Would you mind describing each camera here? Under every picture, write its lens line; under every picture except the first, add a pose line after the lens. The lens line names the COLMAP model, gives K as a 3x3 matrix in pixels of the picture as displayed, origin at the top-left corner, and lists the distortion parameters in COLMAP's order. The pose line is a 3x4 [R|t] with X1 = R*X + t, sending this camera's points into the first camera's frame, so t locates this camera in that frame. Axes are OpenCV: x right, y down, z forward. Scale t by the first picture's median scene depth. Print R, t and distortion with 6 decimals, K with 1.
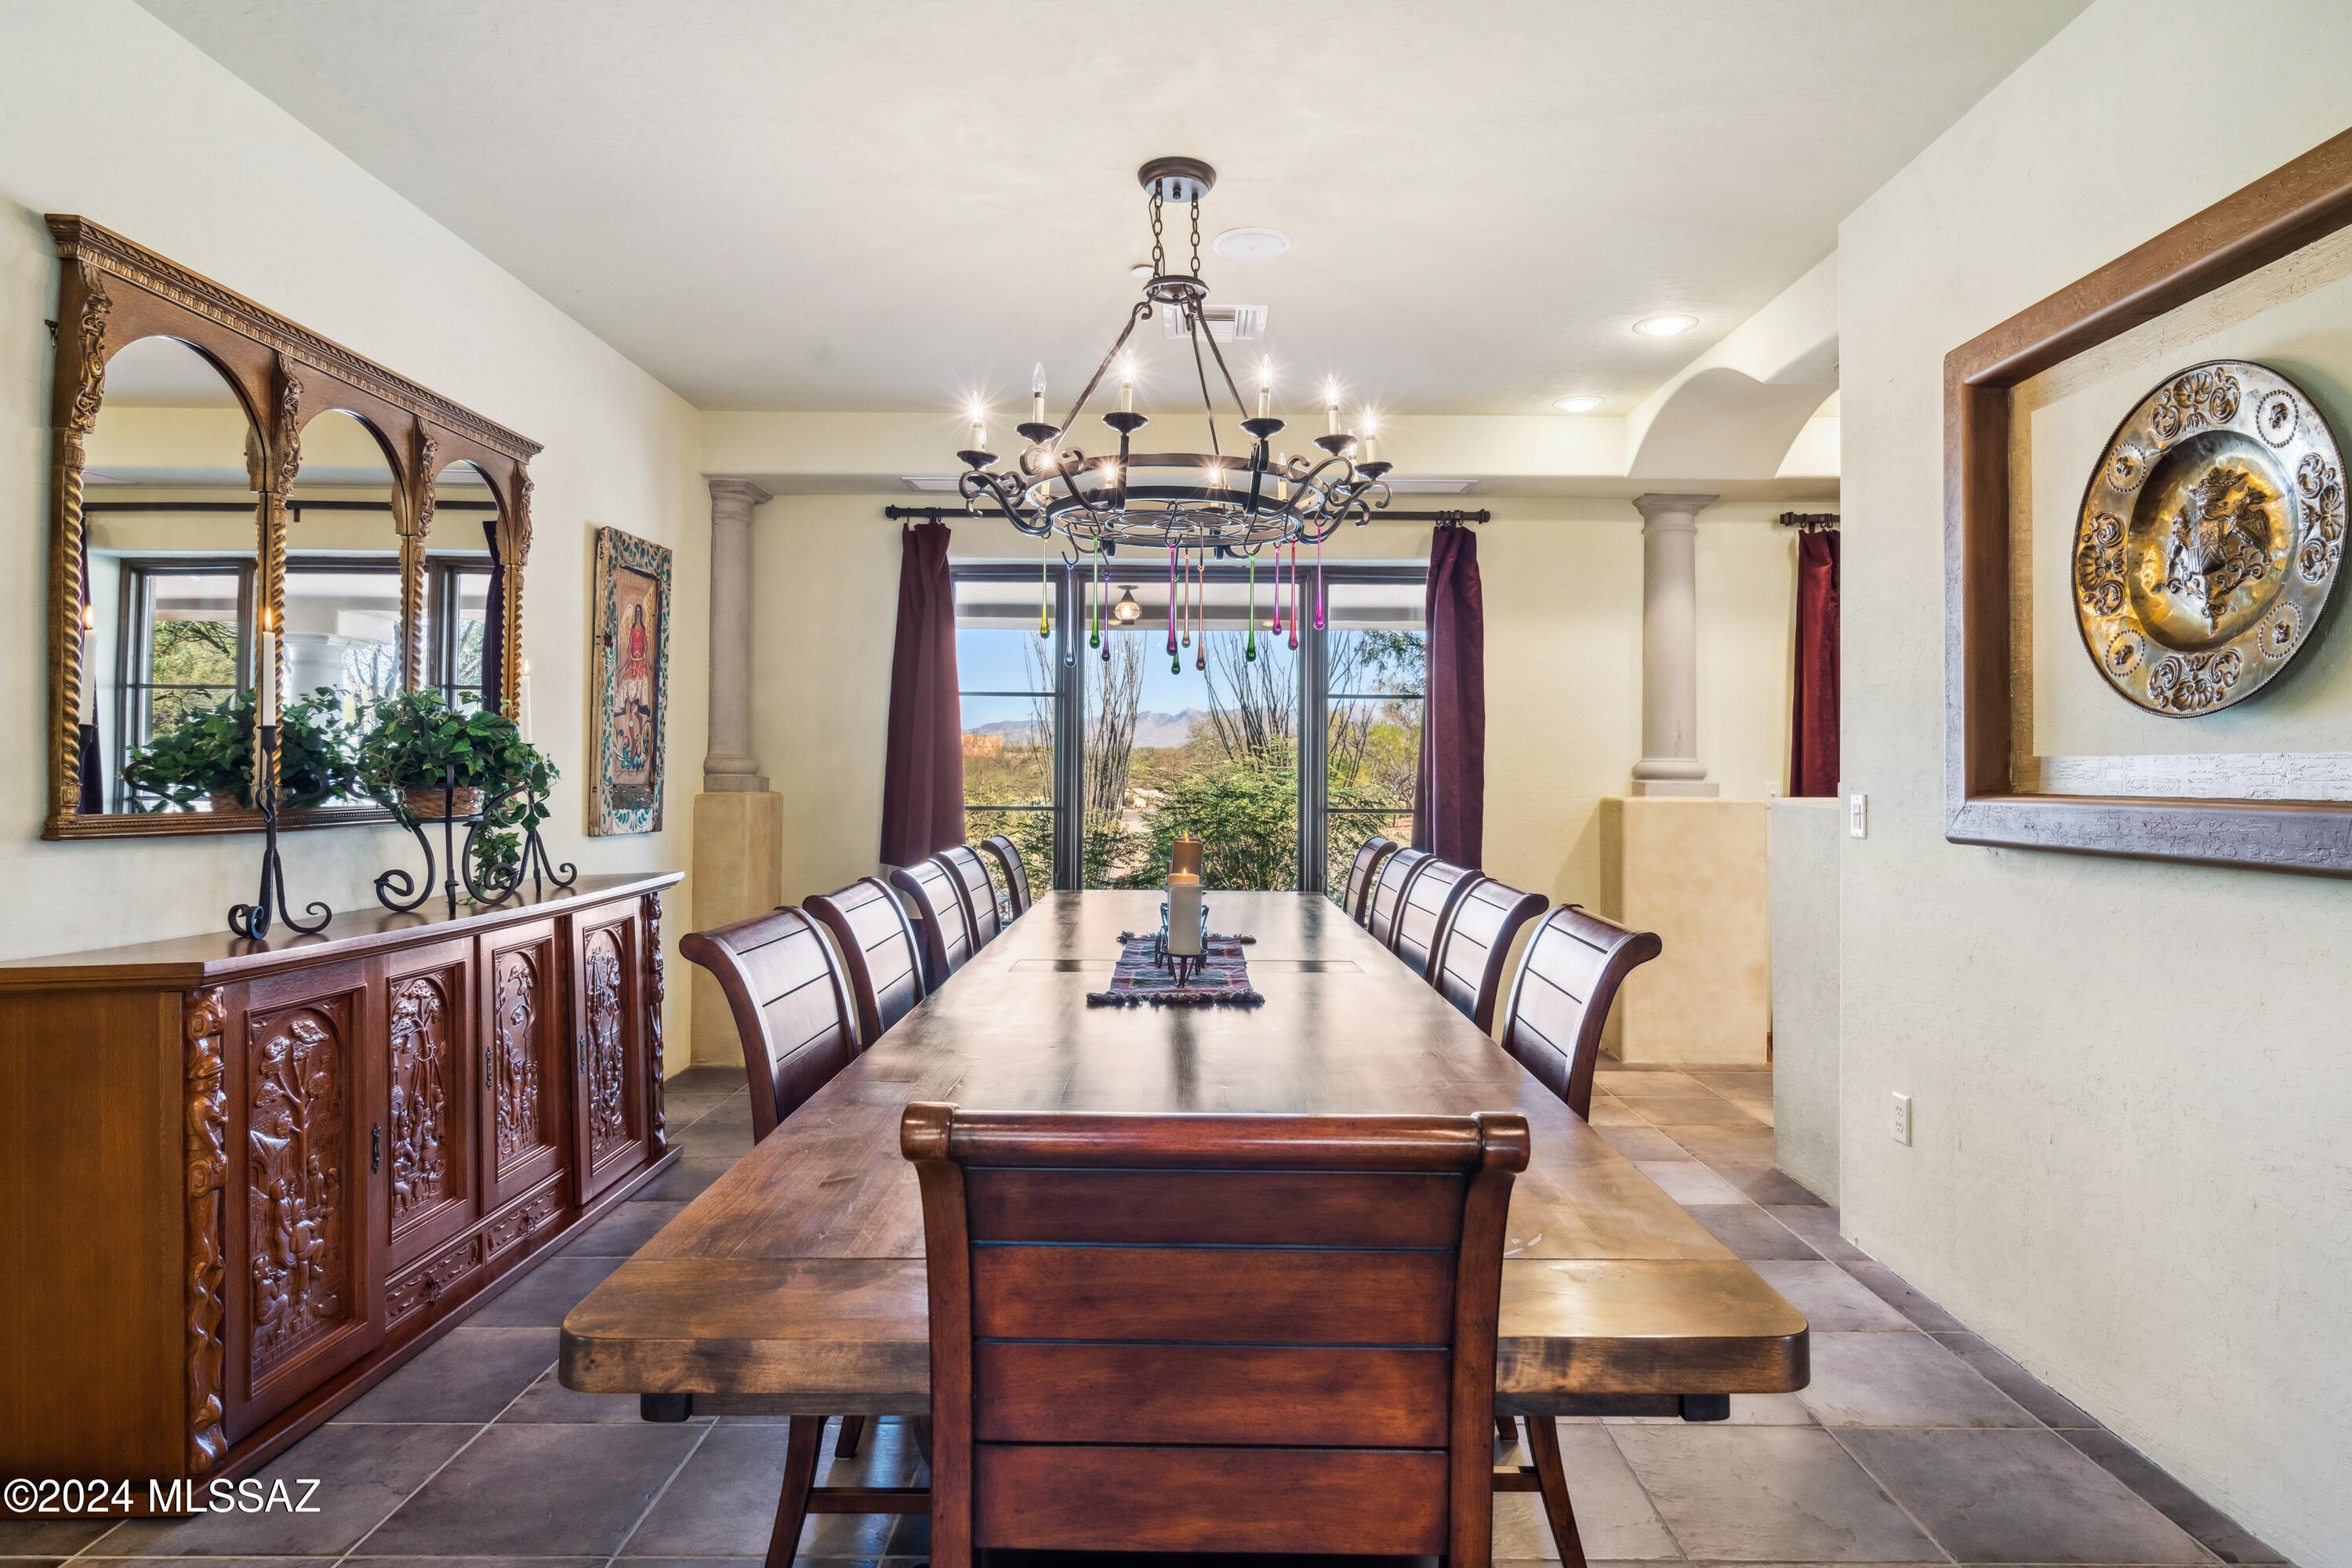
lens RADIAL K [[1313.9, 0, 1163.2], [0, 1313.9, 759.0], [0, 0, 1]] dist [0.003369, -0.002844]
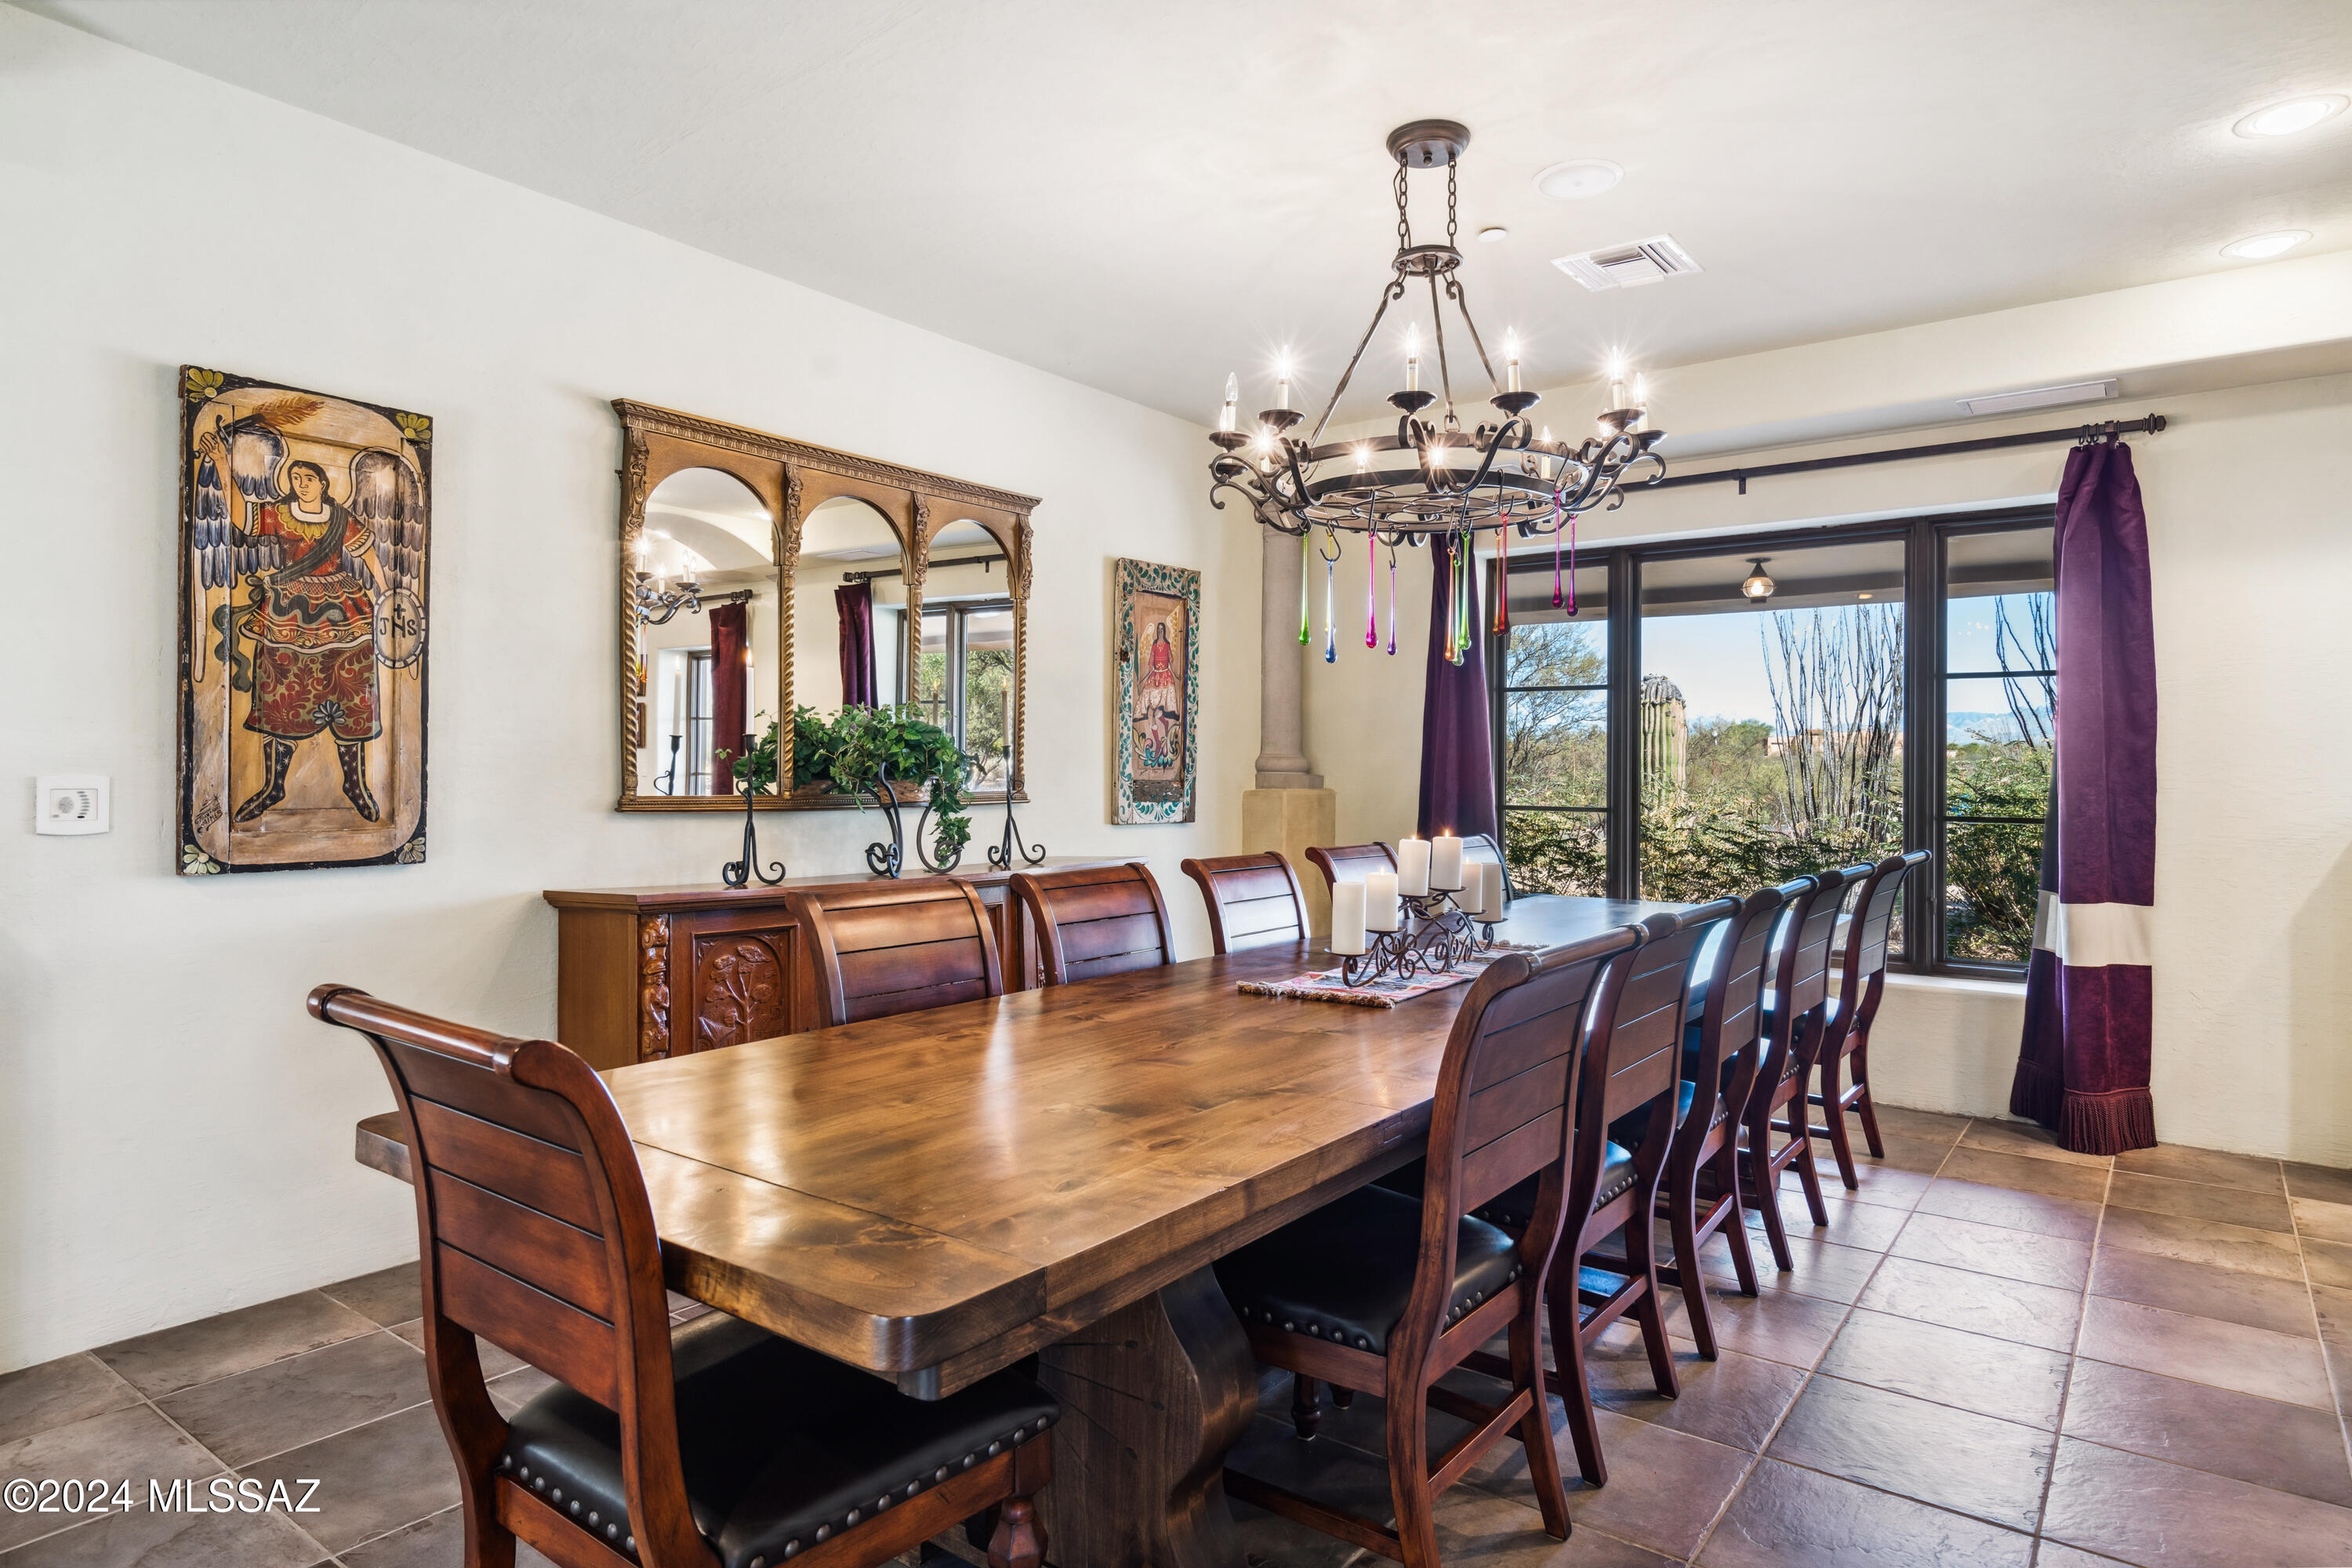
lens RADIAL K [[1313.9, 0, 1111.7], [0, 1313.9, 777.5], [0, 0, 1]] dist [0.003369, -0.002844]
pose [[0.795736, 0.004467, -0.605627, 0.366431], [0.003967, 0.999913, 0.012586, 0.003143], [0.605630, -0.012418, 0.795649, 0.091835]]
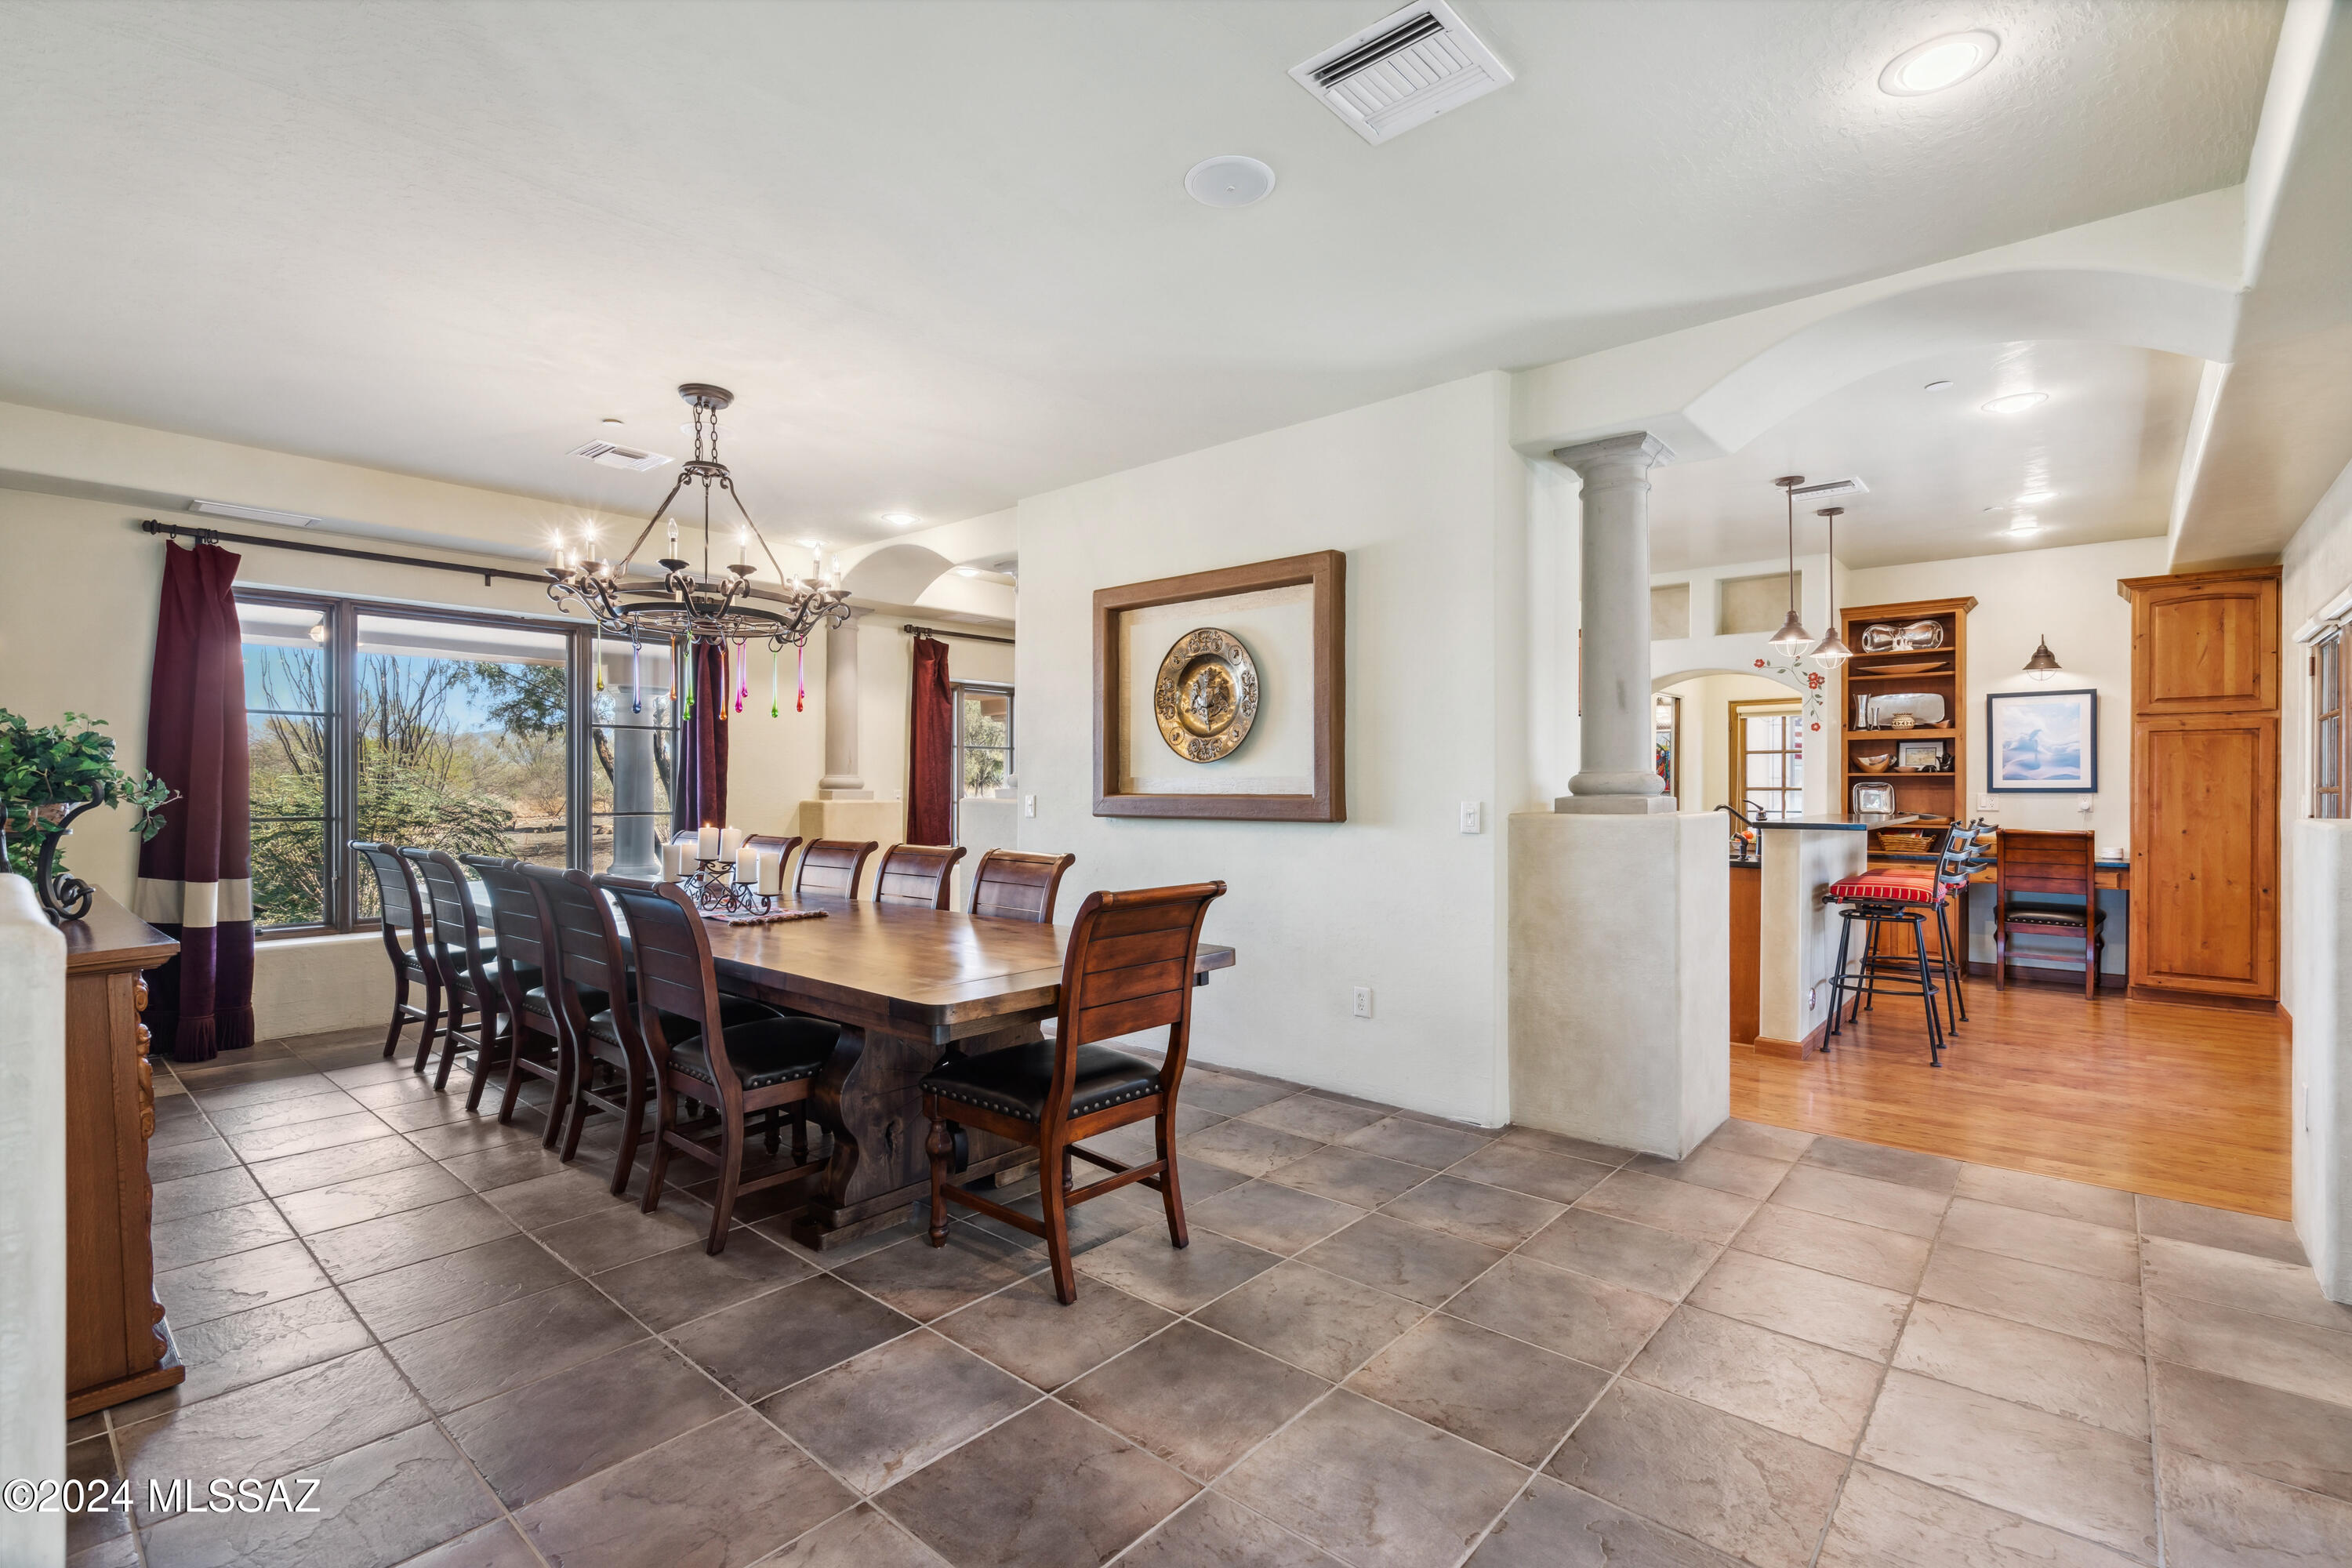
lens RADIAL K [[1082.3, 0, 1181.6], [0, 1082.3, 788.8], [0, 0, 1]] dist [-0.001916, 0.001389]
pose [[0.654371, -0.005315, 0.756155, -0.526269], [-0.006027, 0.999907, 0.012244, -0.004096], [-0.756150, -0.012569, 0.654278, -0.222154]]
